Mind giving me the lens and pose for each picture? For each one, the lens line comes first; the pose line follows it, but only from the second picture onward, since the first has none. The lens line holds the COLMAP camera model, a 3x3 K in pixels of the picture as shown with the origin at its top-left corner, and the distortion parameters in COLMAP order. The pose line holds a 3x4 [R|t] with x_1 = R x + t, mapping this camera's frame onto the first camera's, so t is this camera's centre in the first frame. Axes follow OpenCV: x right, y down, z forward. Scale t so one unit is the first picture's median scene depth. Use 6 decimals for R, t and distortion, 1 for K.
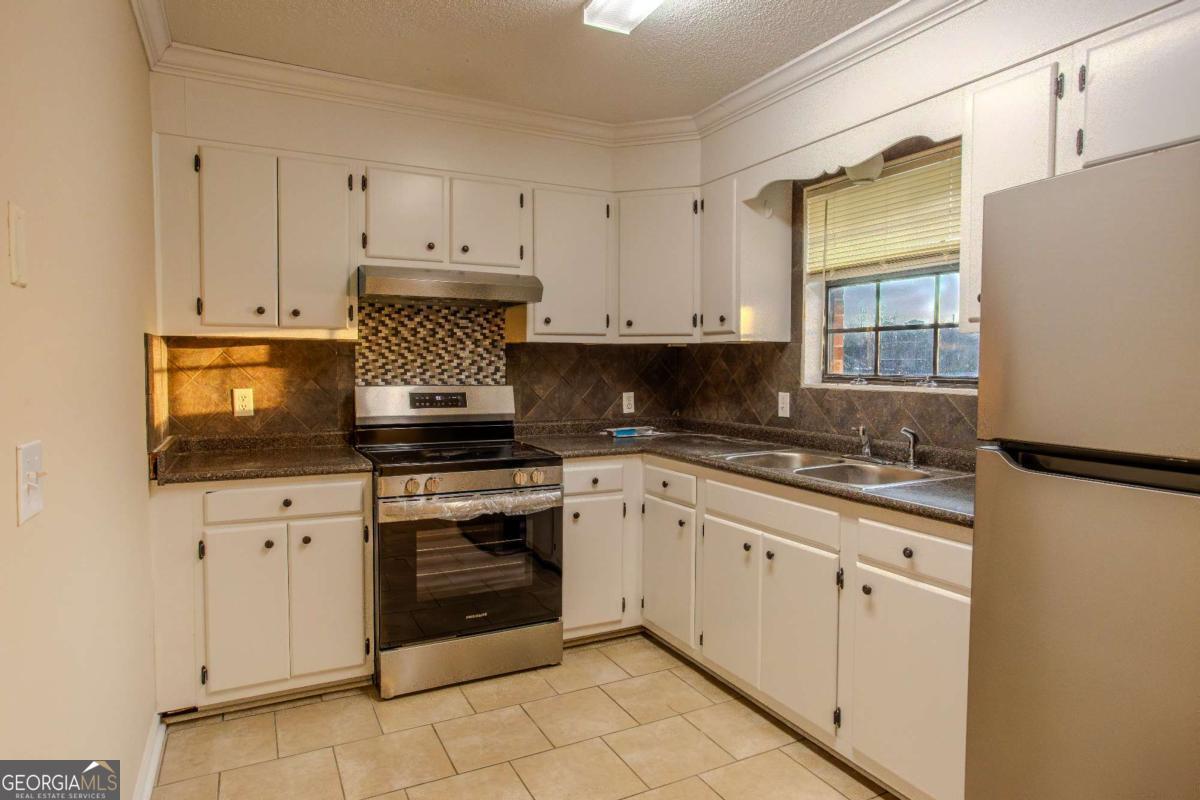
lens RADIAL K [[689.8, 0, 594.1], [0, 689.8, 393.2], [0, 0, 1]] dist [-0.022859, 0.000390]
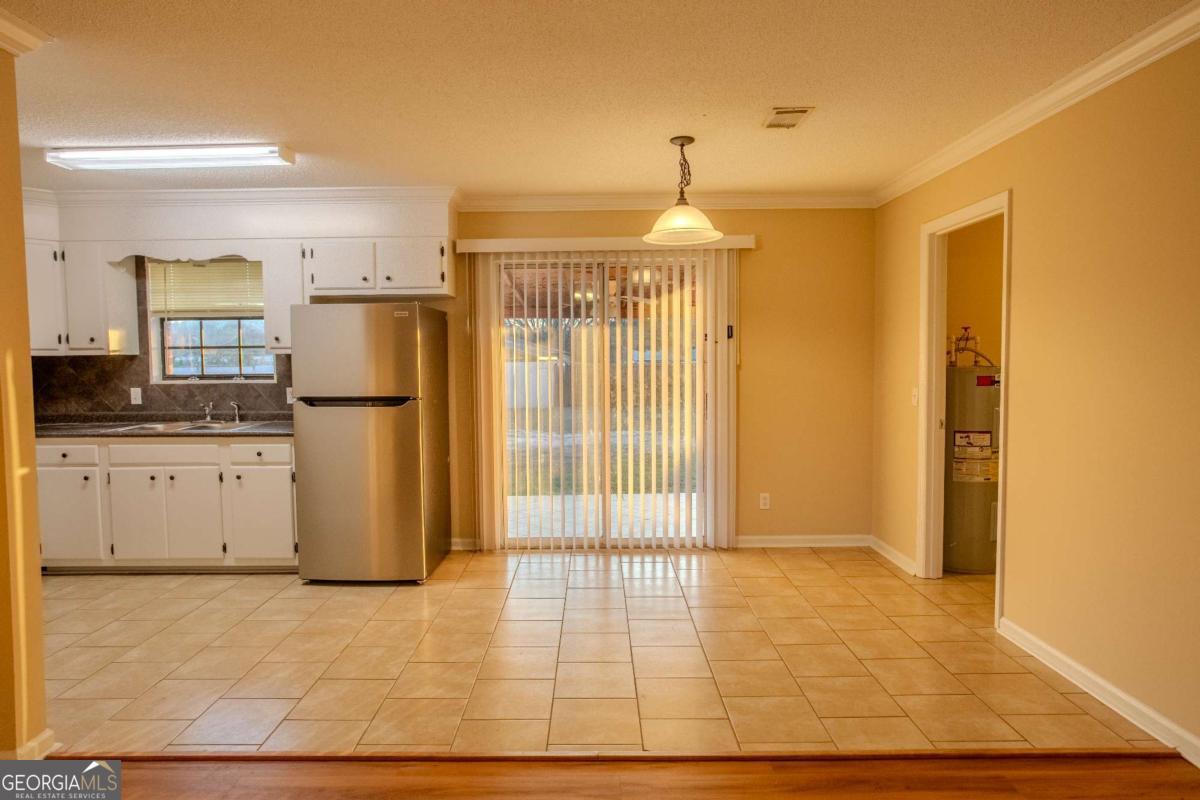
lens RADIAL K [[689.8, 0, 595.7], [0, 689.8, 396.4], [0, 0, 1]] dist [-0.022859, 0.000390]
pose [[0.461942, -0.058996, 0.884946, -0.529562], [0.048887, 0.997962, 0.041011, 0.004796], [-0.885562, 0.024317, 0.463885, -0.532849]]
